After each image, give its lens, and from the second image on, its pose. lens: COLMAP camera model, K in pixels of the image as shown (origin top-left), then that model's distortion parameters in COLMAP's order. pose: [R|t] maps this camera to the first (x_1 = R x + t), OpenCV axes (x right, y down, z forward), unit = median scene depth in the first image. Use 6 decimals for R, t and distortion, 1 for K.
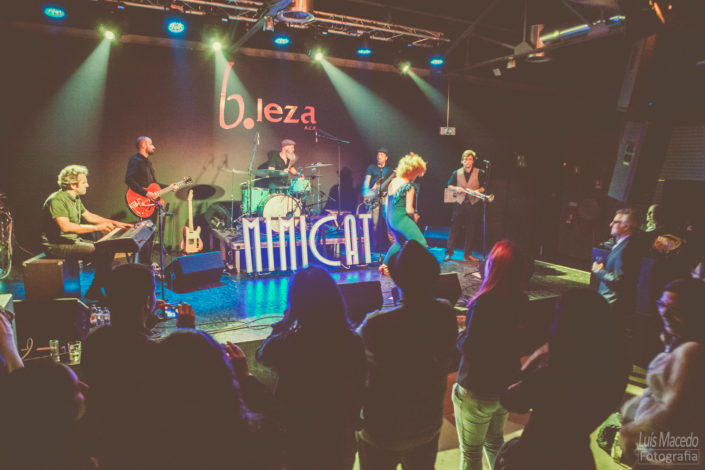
lens RADIAL K [[465.7, 0, 352.7], [0, 465.7, 234.9], [0, 0, 1]] dist [-0.000319, 0.000171]
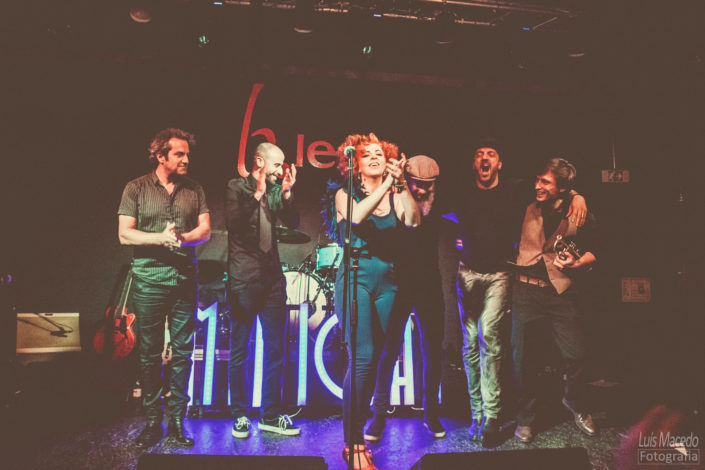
lens RADIAL K [[465.7, 0, 350.9], [0, 465.7, 235.6], [0, 0, 1]] dist [-0.000319, 0.000171]
pose [[0.938503, -0.012569, -0.345041, 0.107270], [-0.060009, 0.978190, -0.198855, -0.010721], [0.340015, 0.207332, 0.917280, 0.414176]]
